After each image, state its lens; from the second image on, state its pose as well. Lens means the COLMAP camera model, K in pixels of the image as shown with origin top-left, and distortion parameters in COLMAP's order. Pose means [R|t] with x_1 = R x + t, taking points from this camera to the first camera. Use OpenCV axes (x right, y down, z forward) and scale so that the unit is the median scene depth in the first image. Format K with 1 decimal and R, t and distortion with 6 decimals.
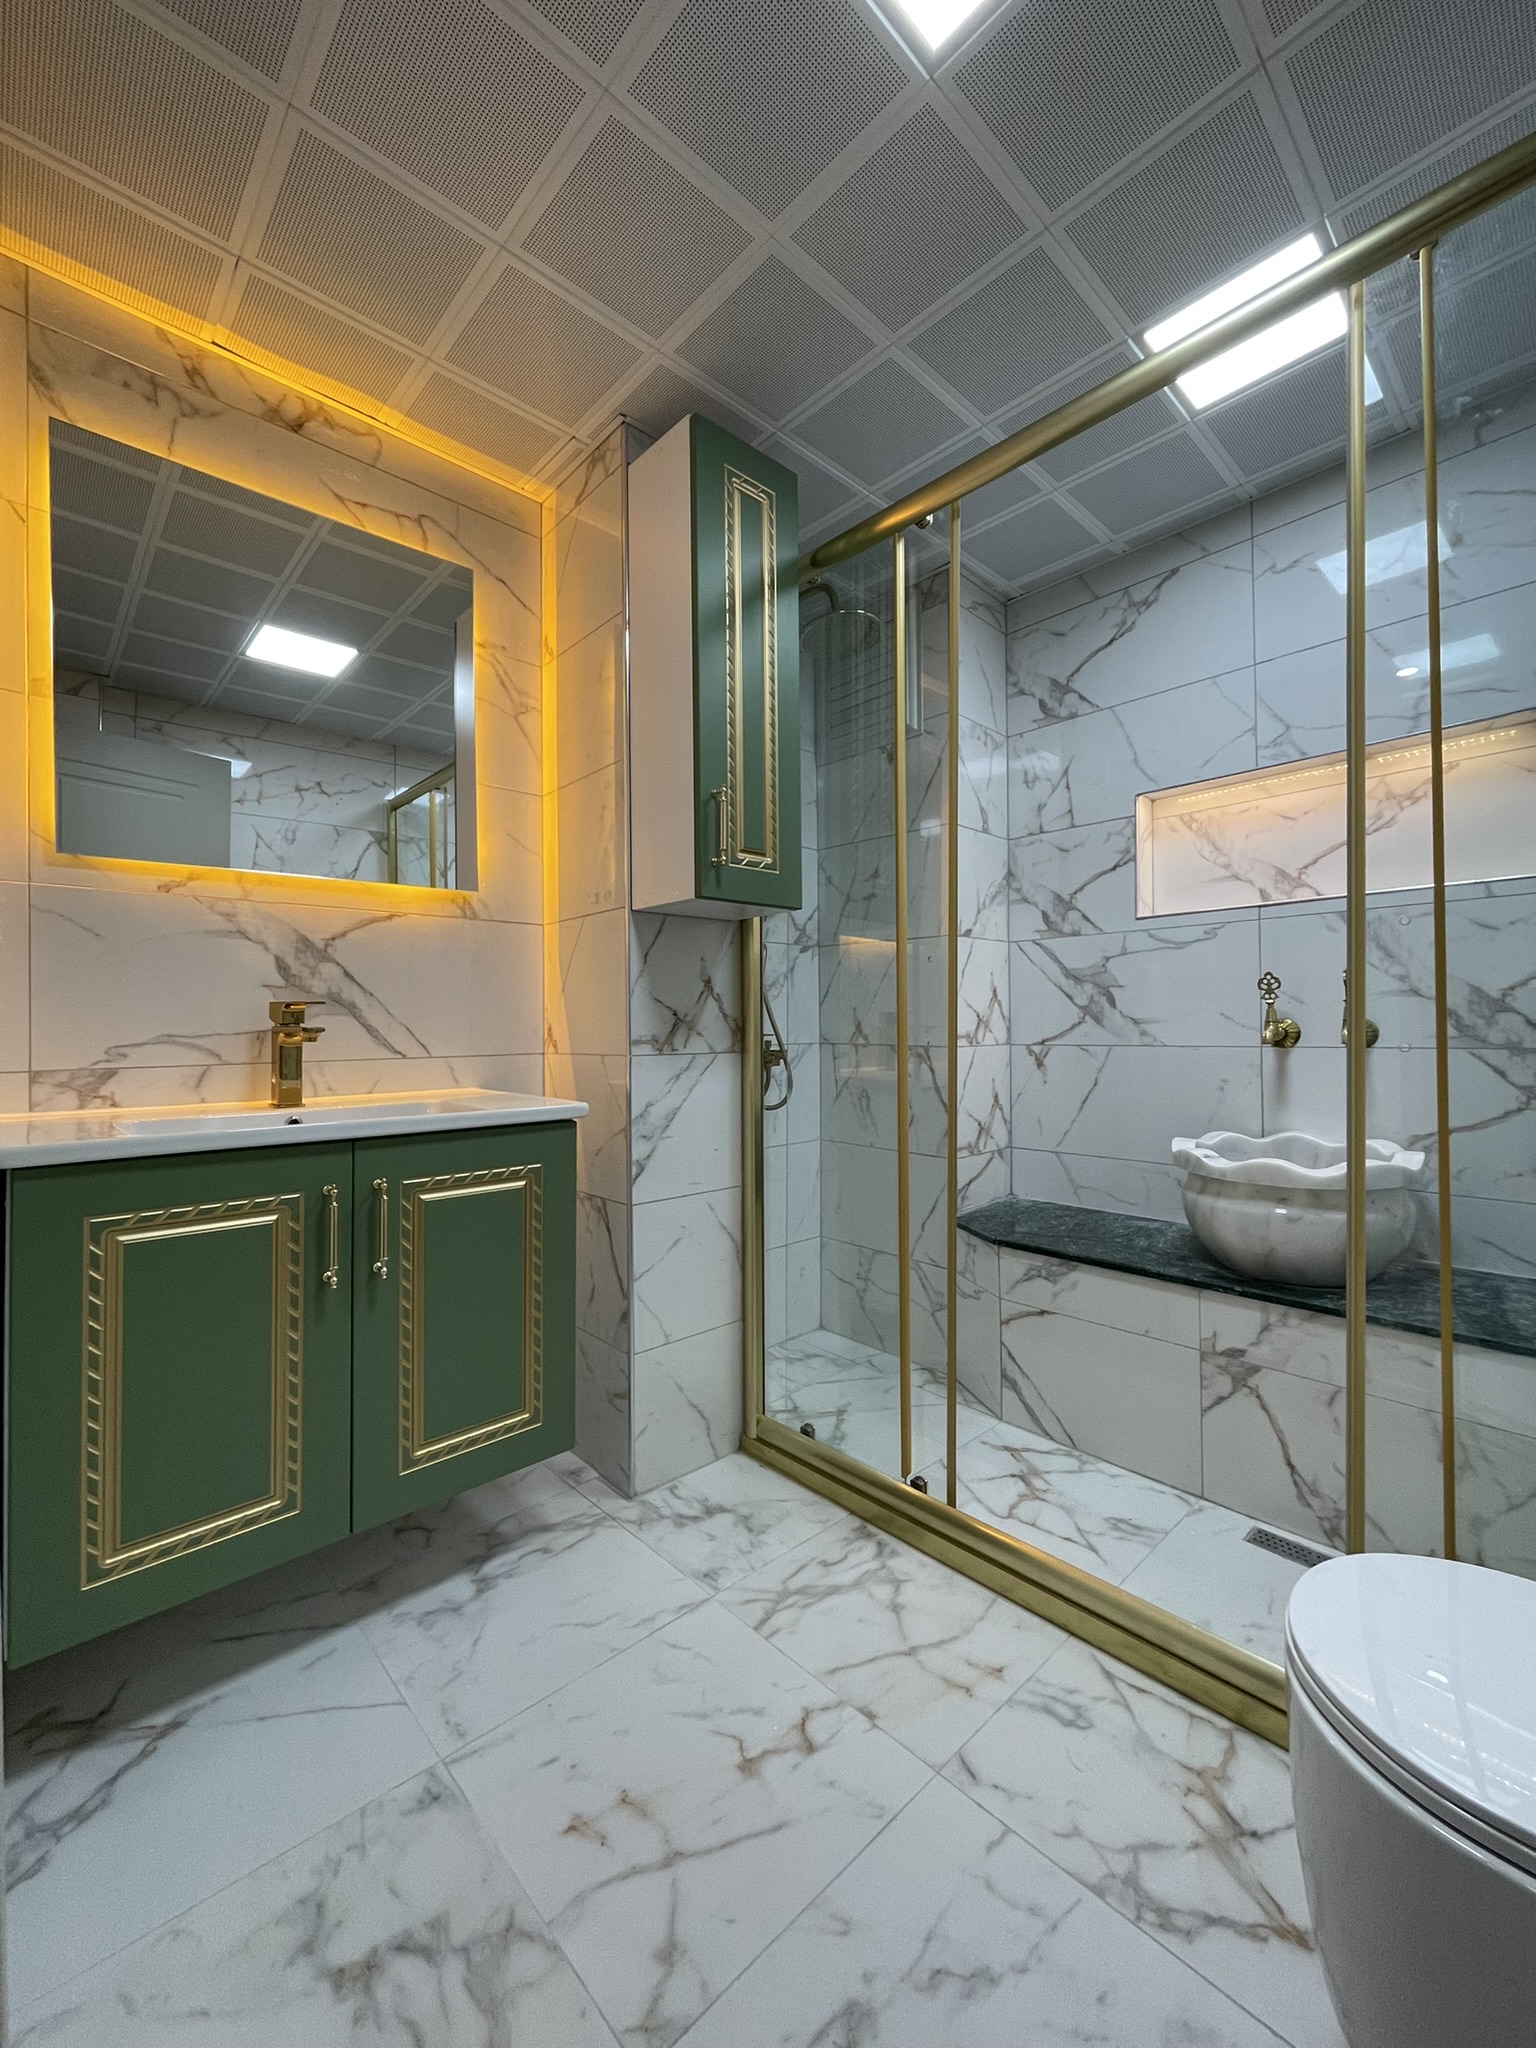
lens RADIAL K [[831.2, 0, 773.6], [0, 831.2, 1022.5], [0, 0, 1]] dist [-0.001255, -0.000967]
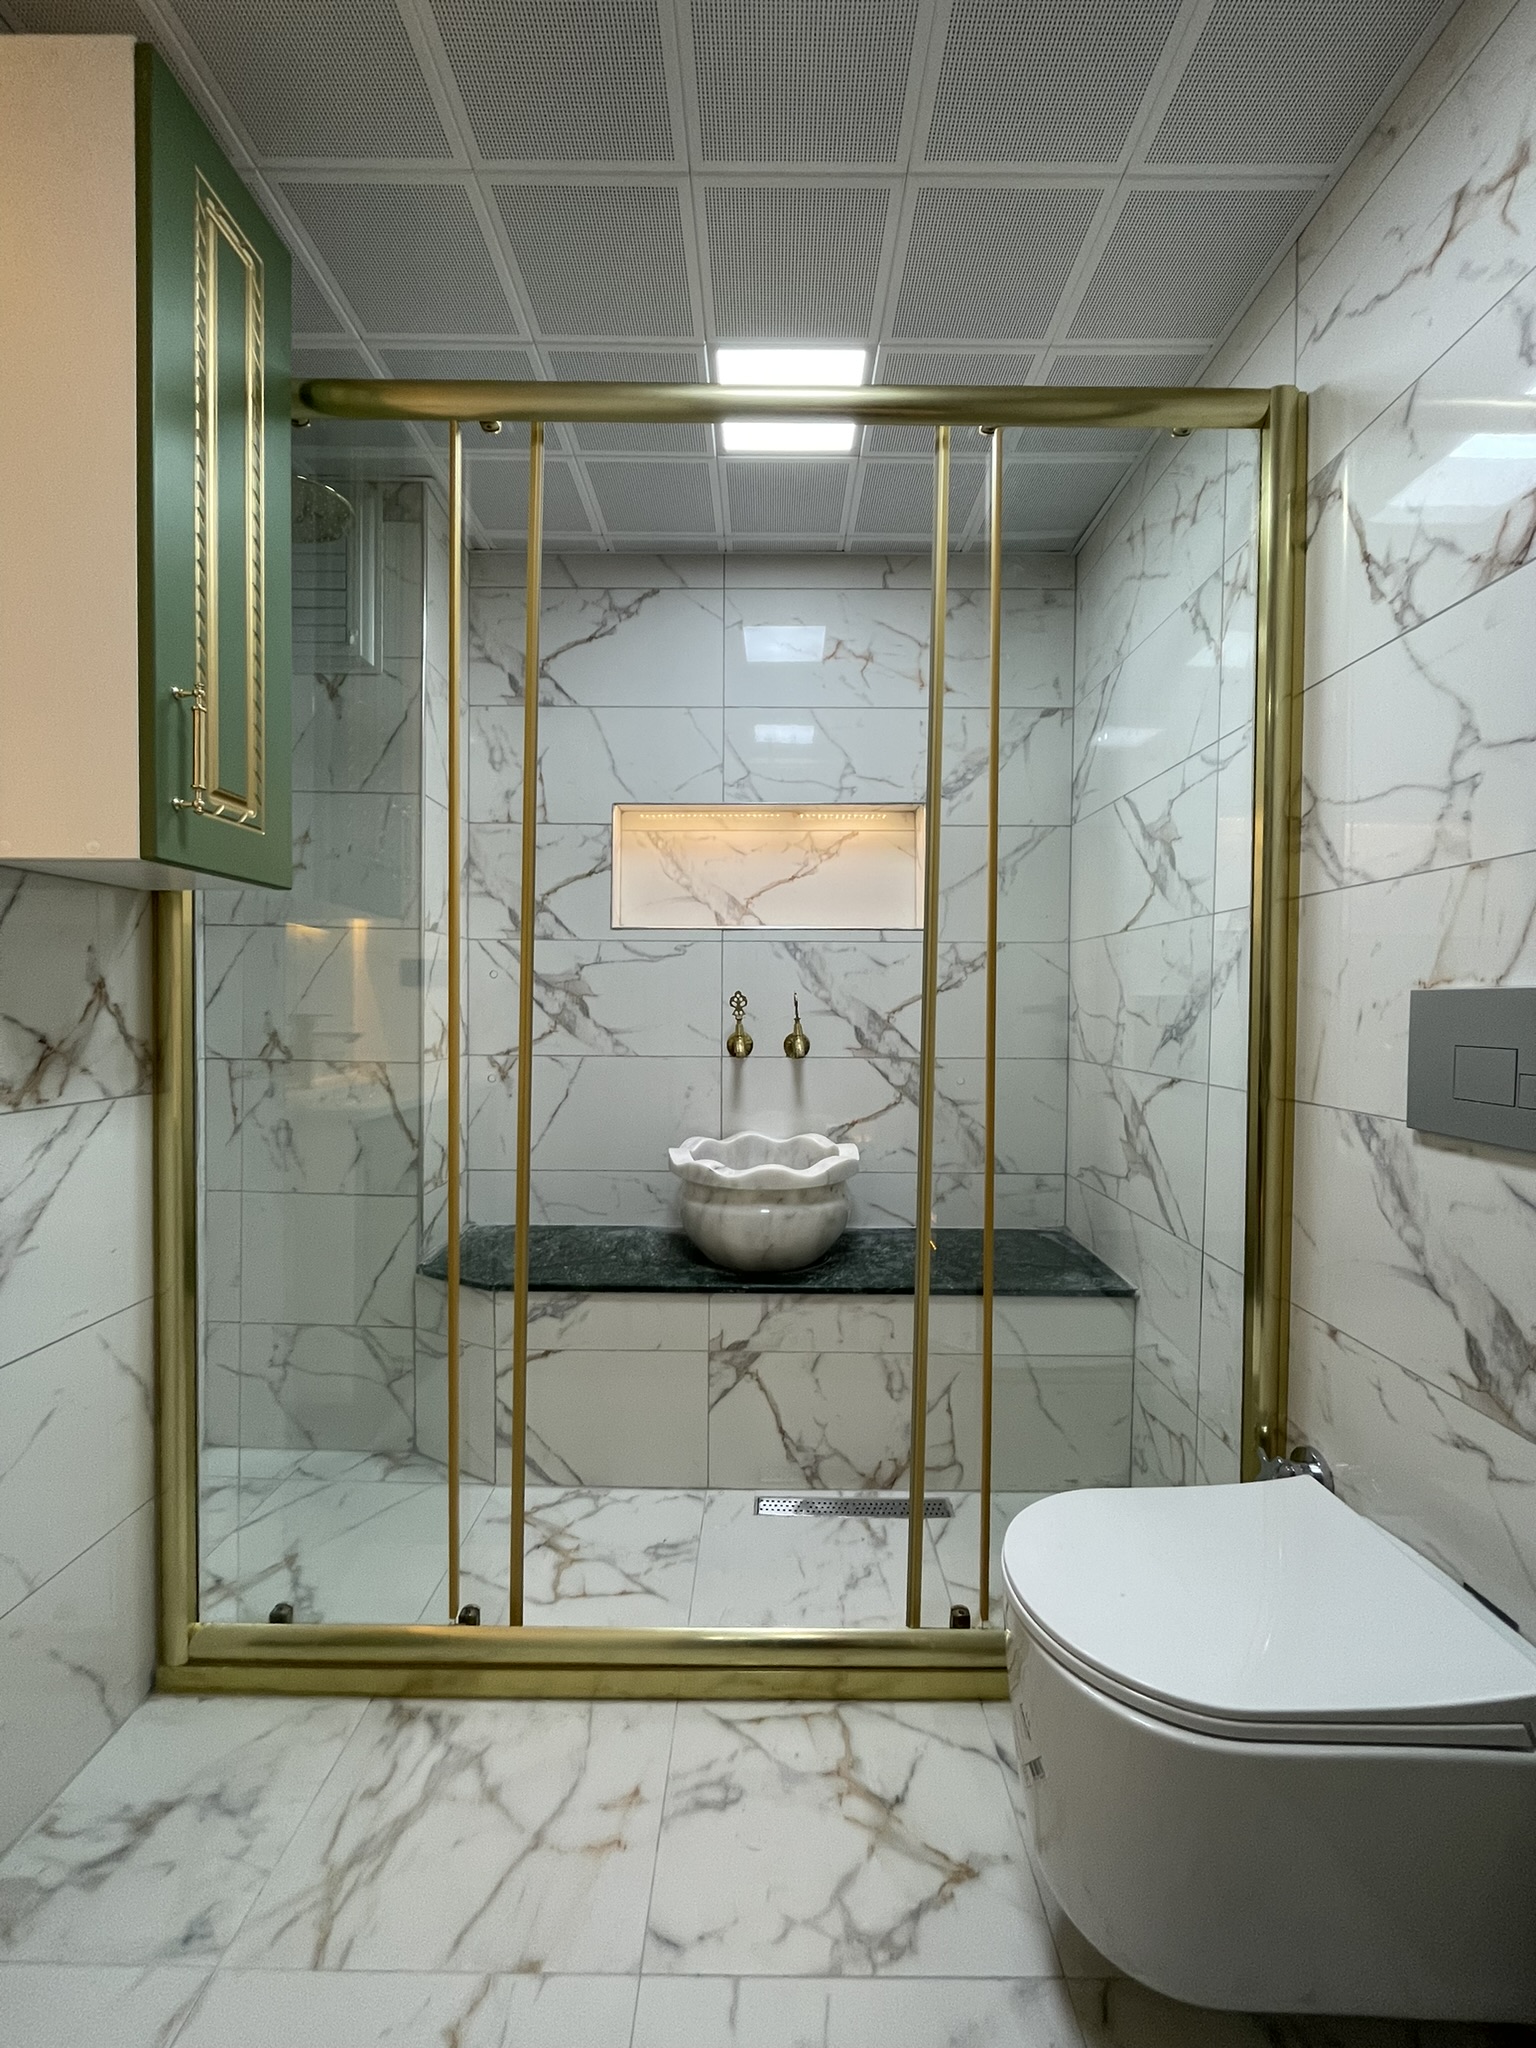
lens RADIAL K [[831.2, 0, 773.6], [0, 831.2, 1022.5], [0, 0, 1]] dist [-0.001255, -0.000967]
pose [[0.688906, -0.001267, 0.724850, -0.196735], [-0.019318, 0.999611, 0.020107, -0.046992], [-0.724593, -0.027855, 0.688614, 0.222792]]
